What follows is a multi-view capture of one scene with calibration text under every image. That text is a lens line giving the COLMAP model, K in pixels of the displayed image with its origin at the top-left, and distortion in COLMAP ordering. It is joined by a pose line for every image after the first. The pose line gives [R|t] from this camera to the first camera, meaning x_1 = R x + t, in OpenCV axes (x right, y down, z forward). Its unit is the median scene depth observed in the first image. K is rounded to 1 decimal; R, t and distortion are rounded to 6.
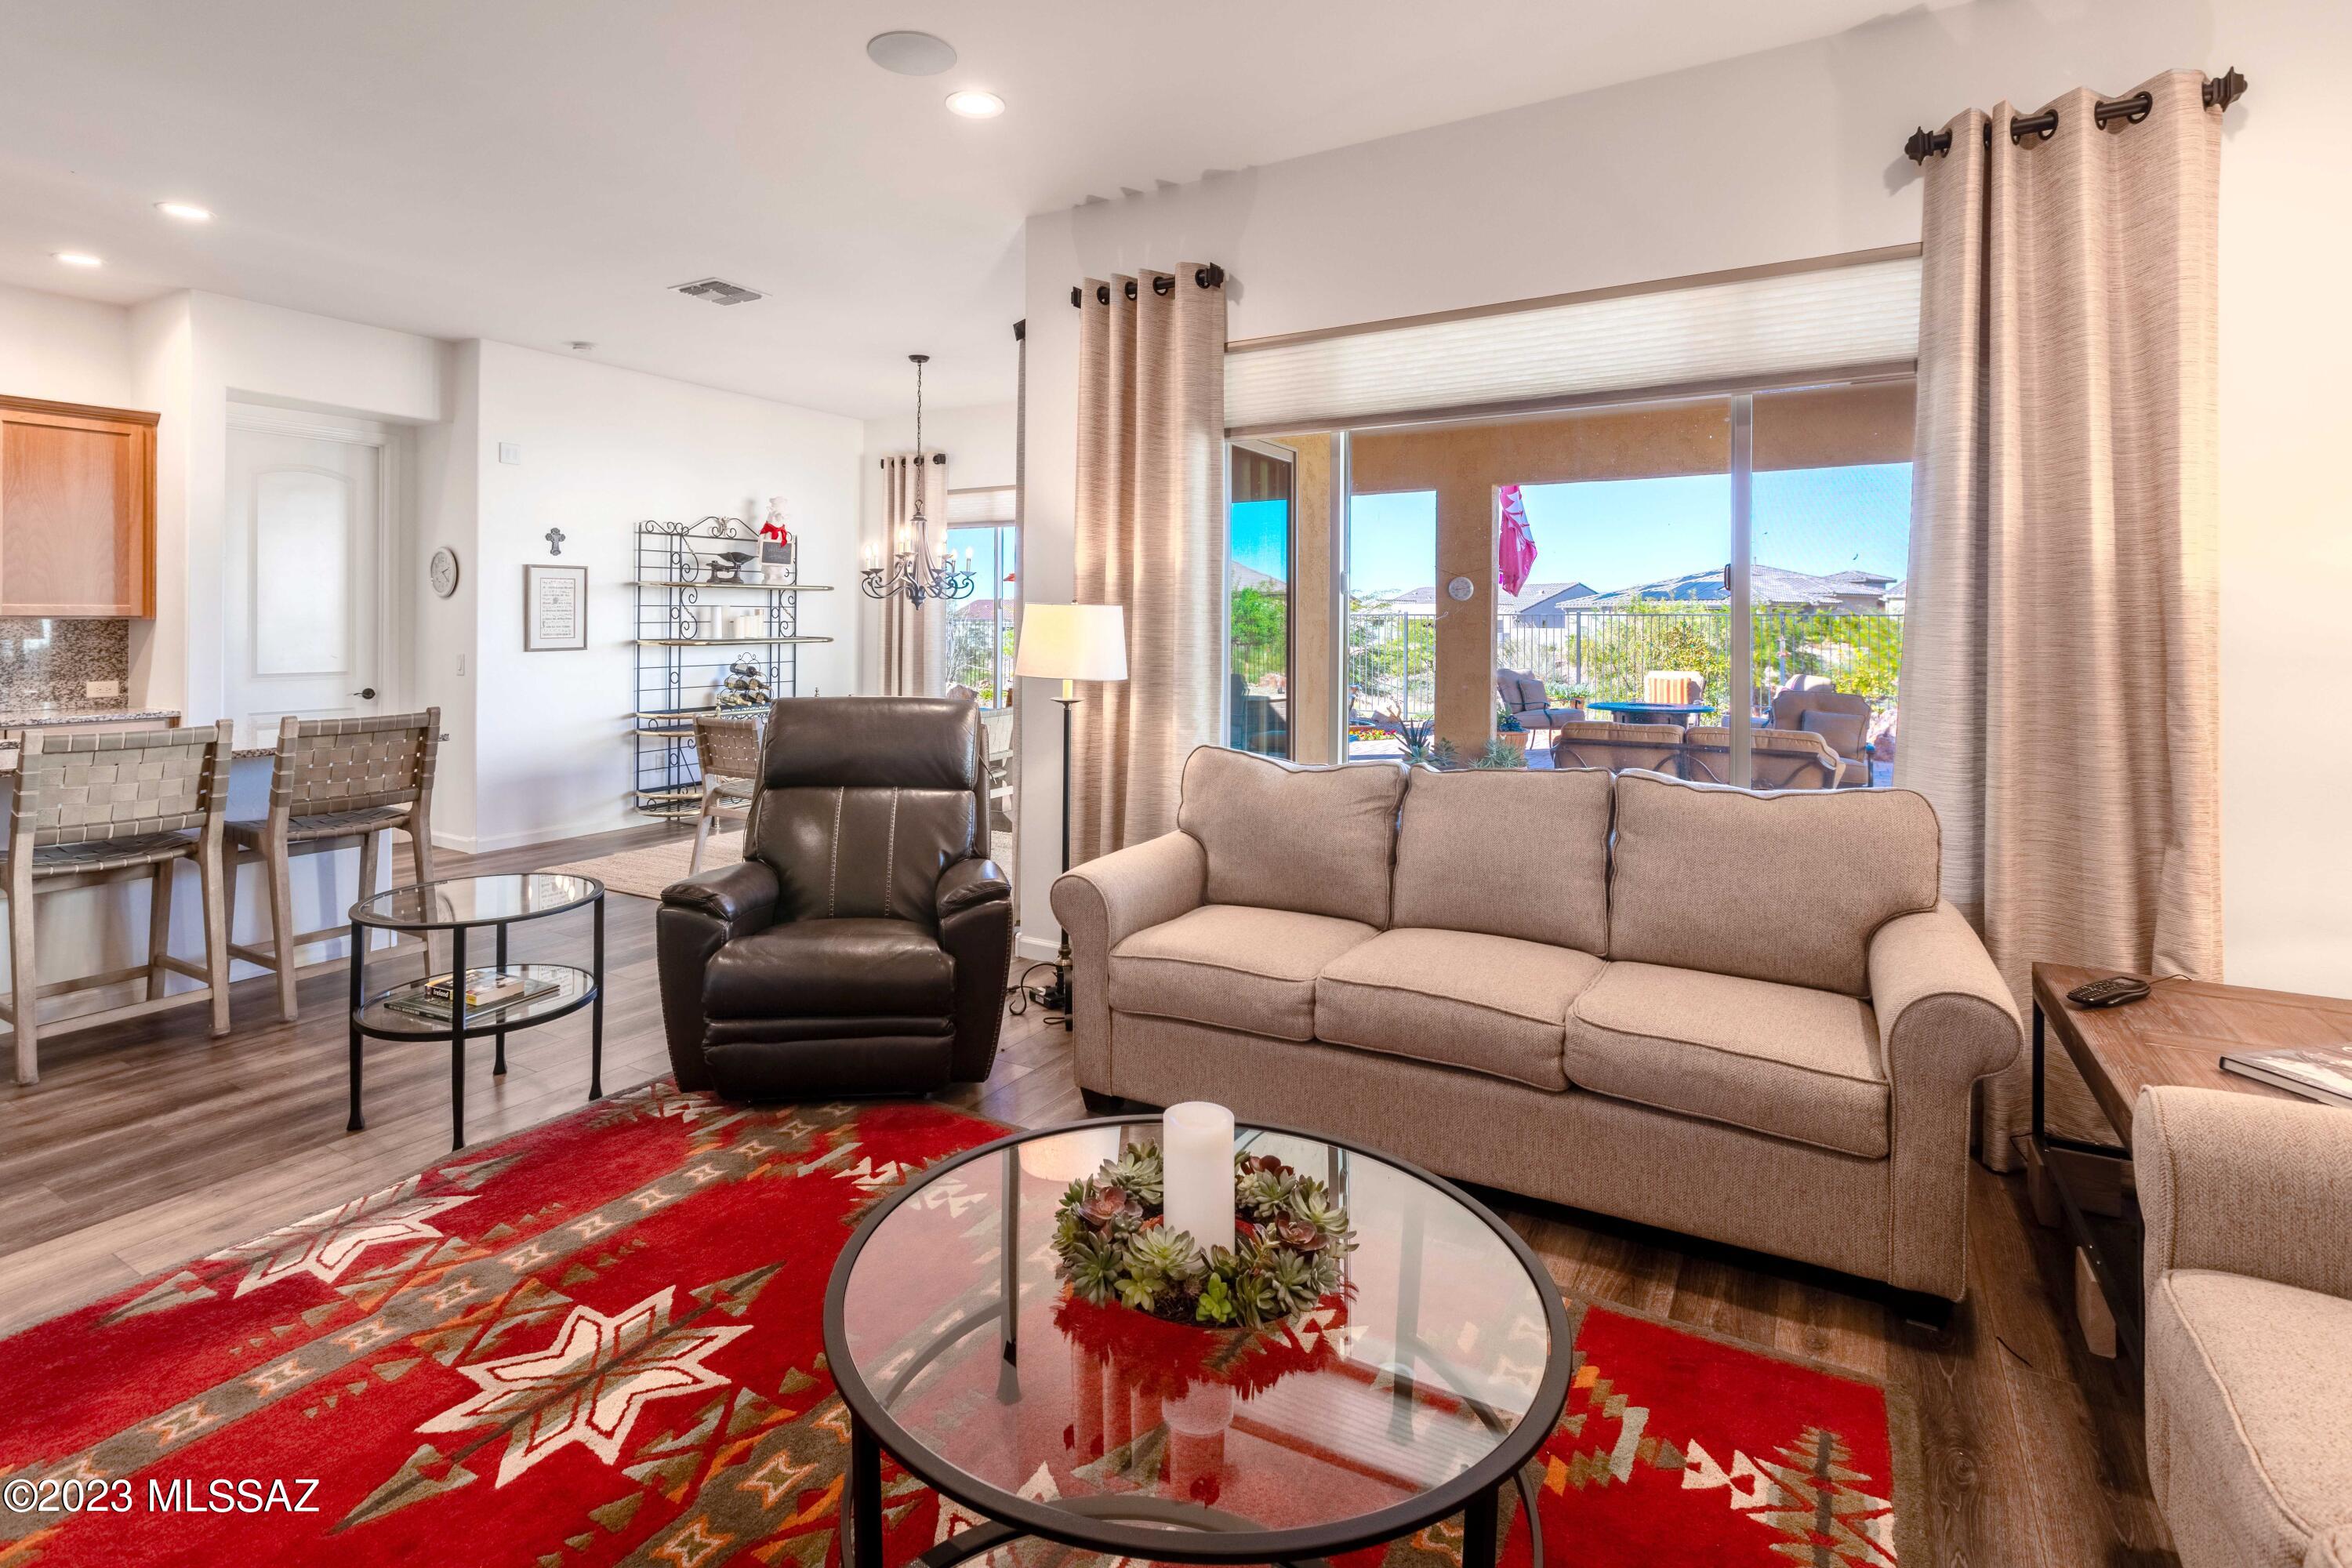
lens RADIAL K [[1134.7, 0, 1136.3], [0, 1134.7, 634.0], [0, 0, 1]] dist [0.004769, -0.000576]
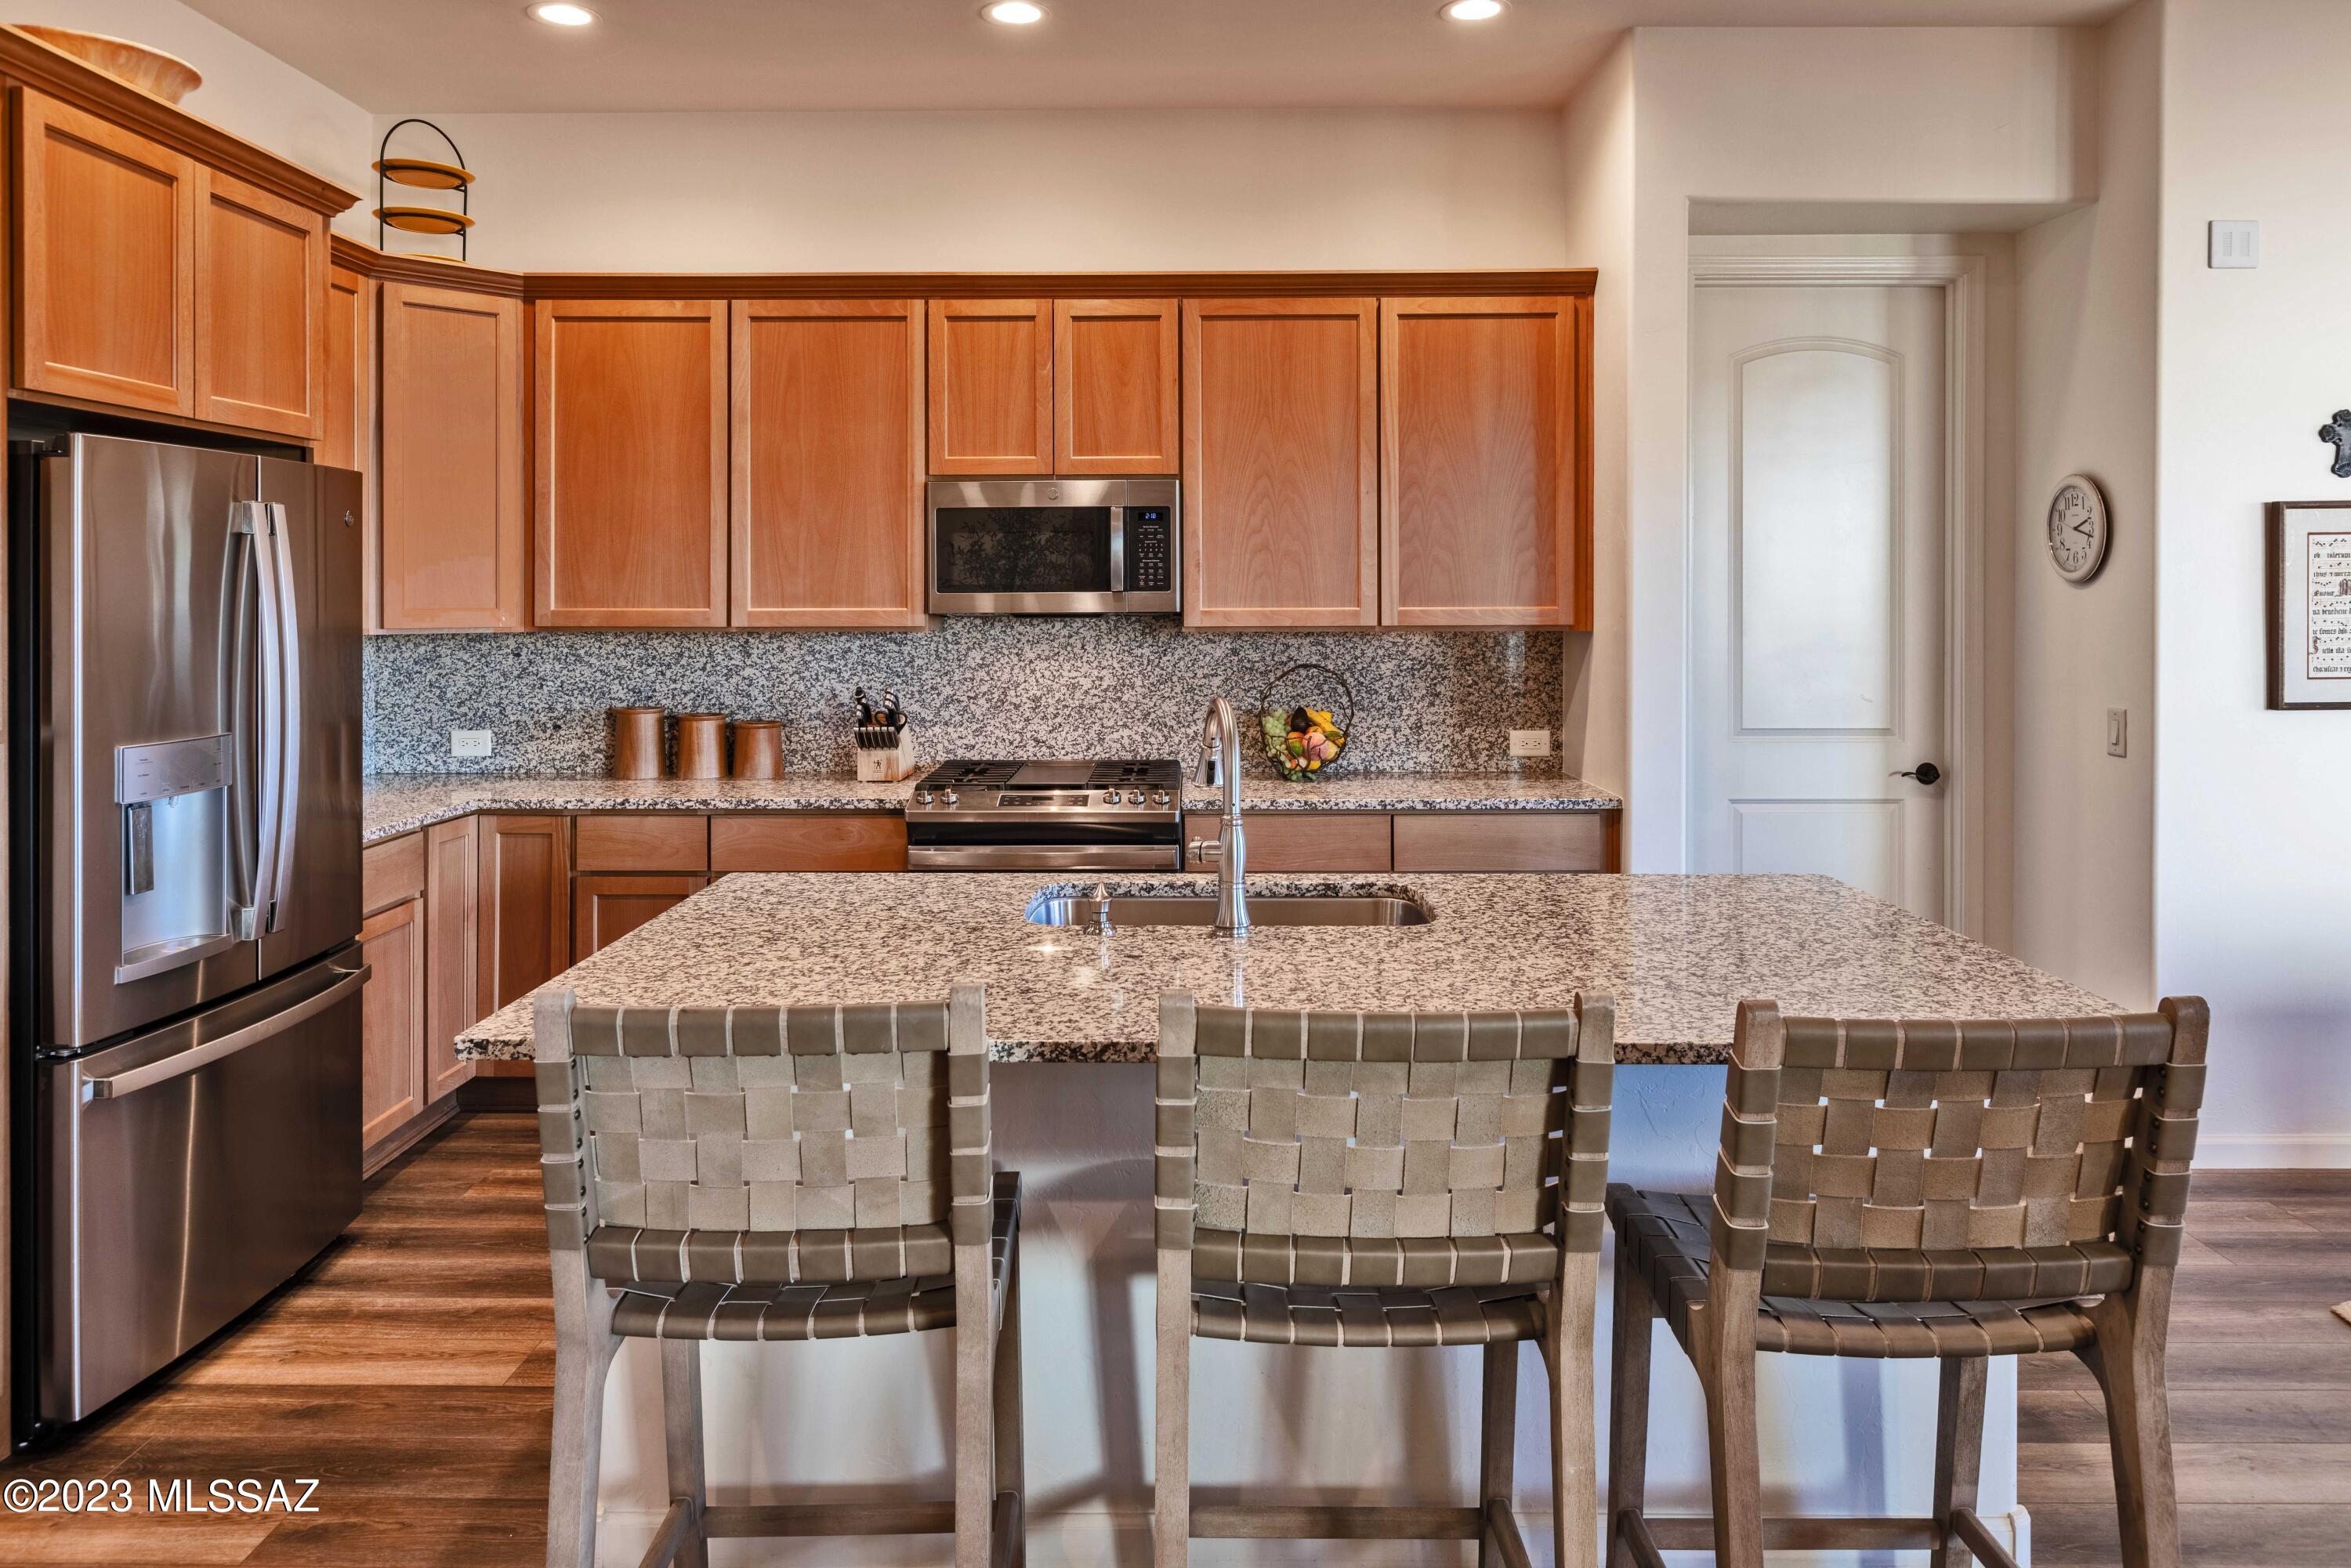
lens RADIAL K [[1563.2, 0, 1147.4], [0, 1563.2, 581.5], [0, 0, 1]] dist [-0.022101, 0.002209]
pose [[0.502950, -0.009920, -0.864259, -0.393046], [-0.004663, 0.999888, -0.014190, -0.034081], [0.864303, 0.011167, 0.502847, 0.548098]]
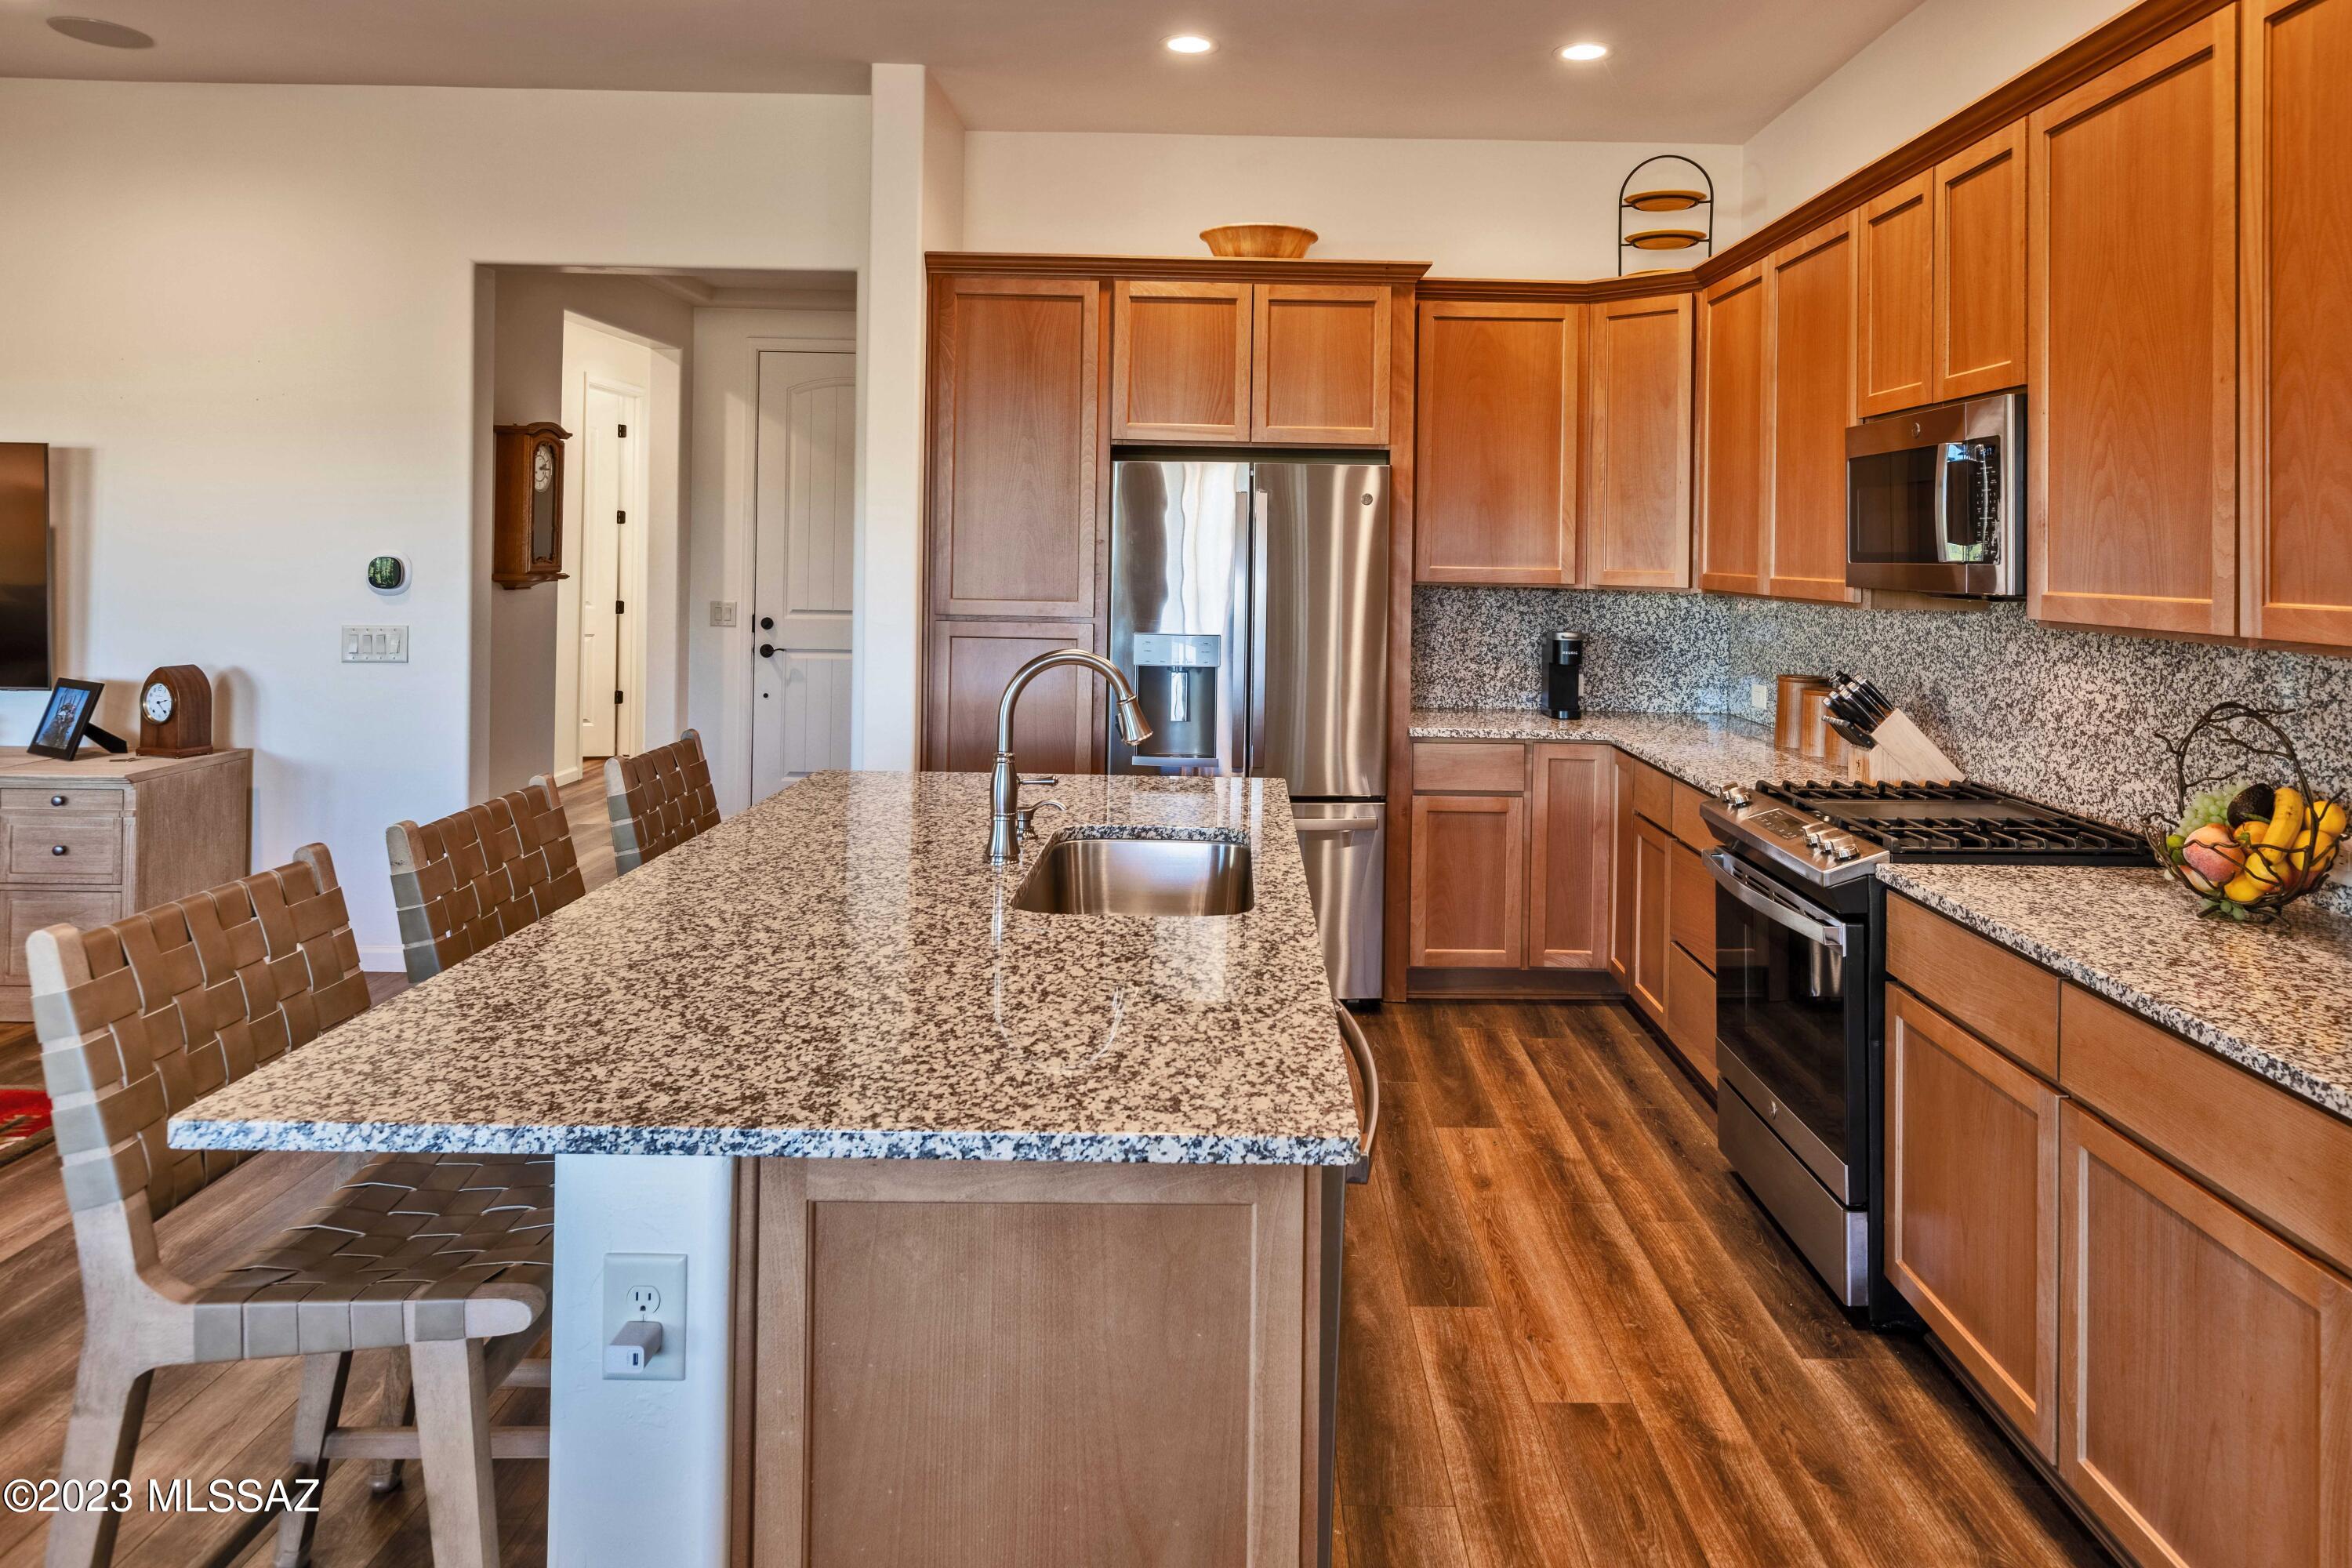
lens RADIAL K [[1433.2, 0, 1246.6], [0, 1433.2, 527.8], [0, 0, 1]] dist [0.001002, -0.000274]
pose [[-0.852842, -0.025525, -0.521544, -0.670951], [-0.024158, 0.999664, -0.009422, -0.044316], [0.521610, 0.004564, -0.853172, 1.448865]]
